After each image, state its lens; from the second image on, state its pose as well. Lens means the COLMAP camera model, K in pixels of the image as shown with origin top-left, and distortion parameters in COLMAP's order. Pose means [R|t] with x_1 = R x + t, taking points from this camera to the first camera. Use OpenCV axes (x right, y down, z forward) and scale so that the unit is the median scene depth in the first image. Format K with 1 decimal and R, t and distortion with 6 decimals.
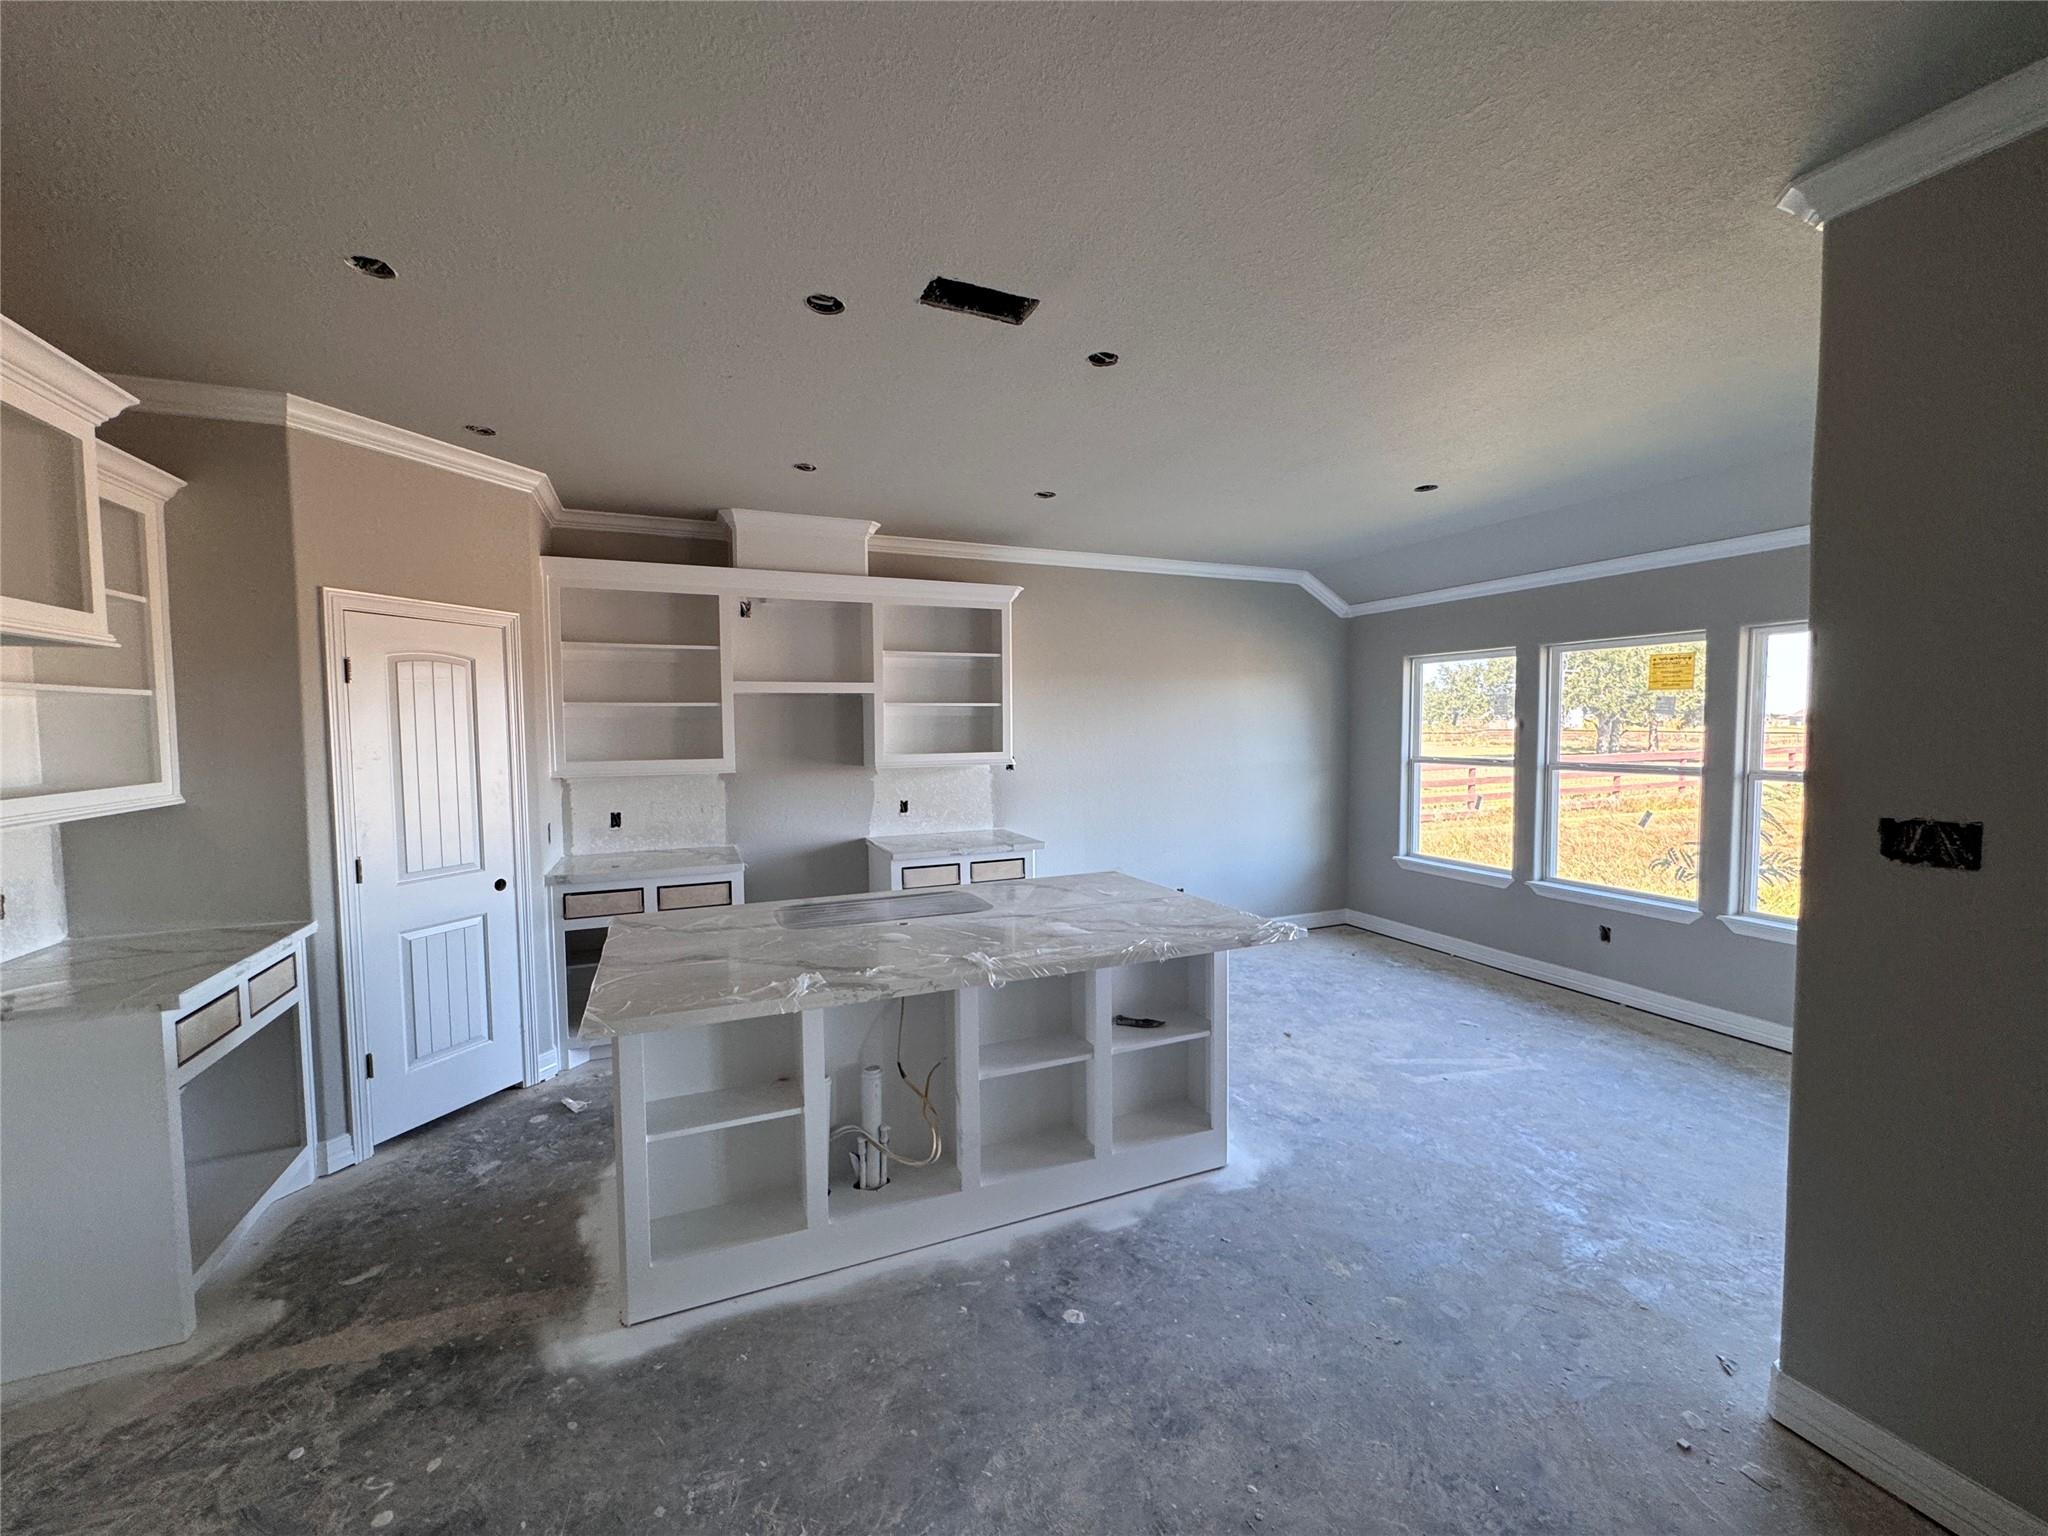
lens RADIAL K [[829.9, 0, 1024.0], [0, 829.9, 768.0], [0, 0, 1]] dist [0.000266, 0.000011]
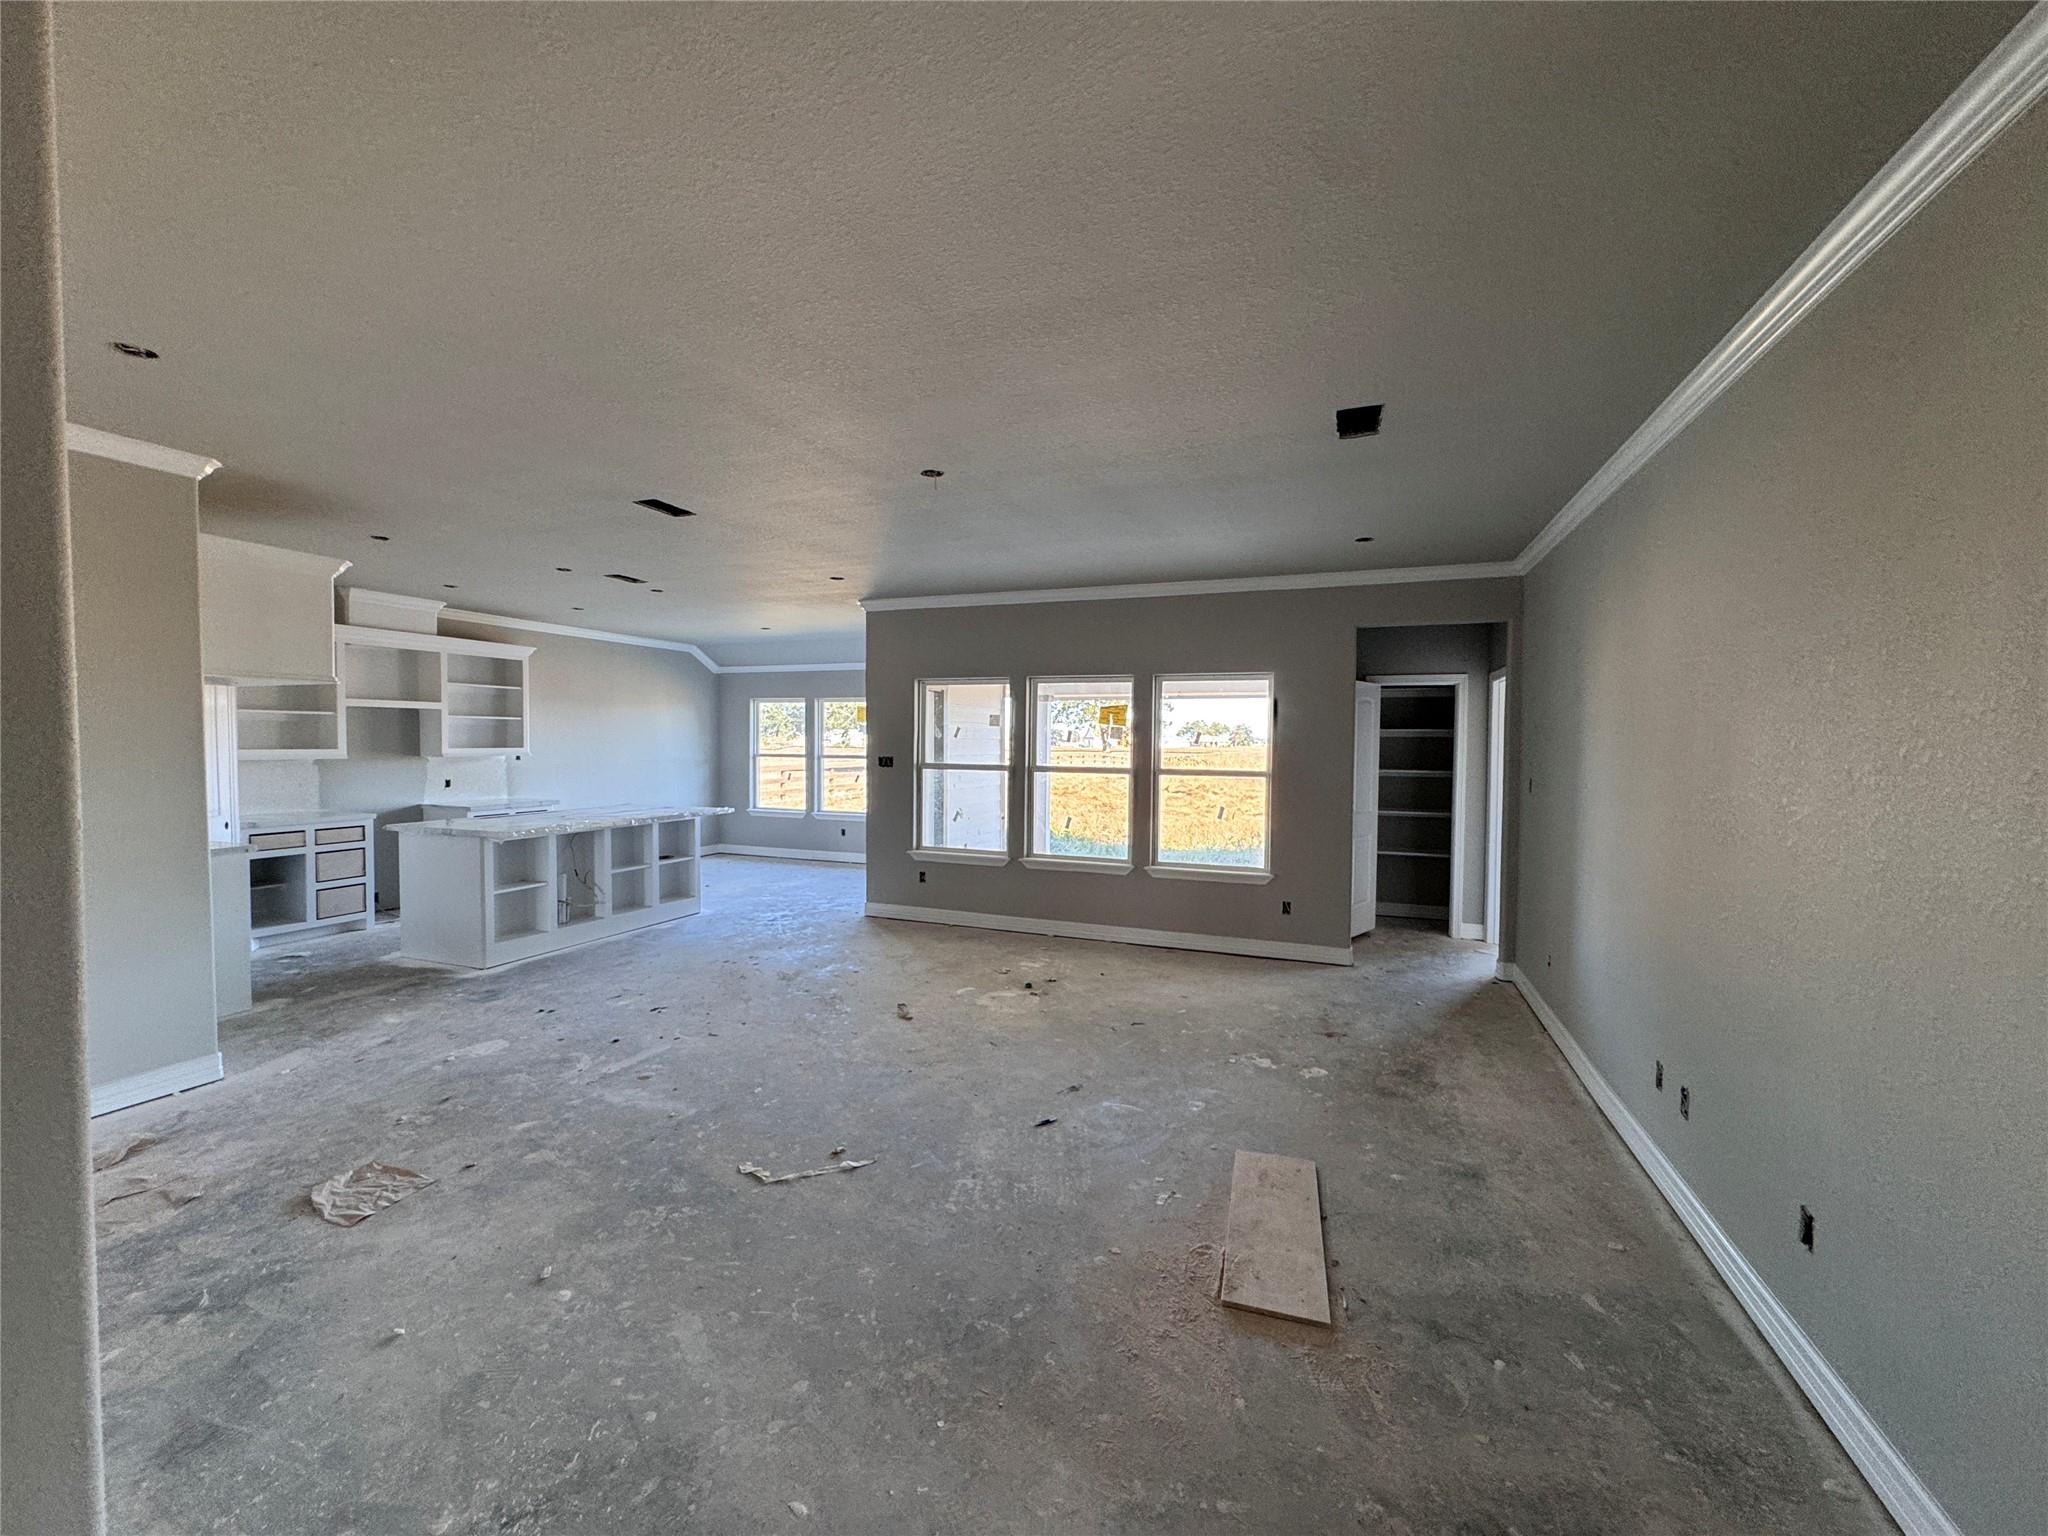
lens RADIAL K [[829.9, 0, 1024.0], [0, 829.9, 768.0], [0, 0, 1]] dist [0.000266, 0.000011]
pose [[0.710129, -0.010722, 0.703990, -0.475596], [0.023966, 0.999673, -0.008950, 0.058639], [-0.703663, 0.023227, 0.710154, -0.849743]]
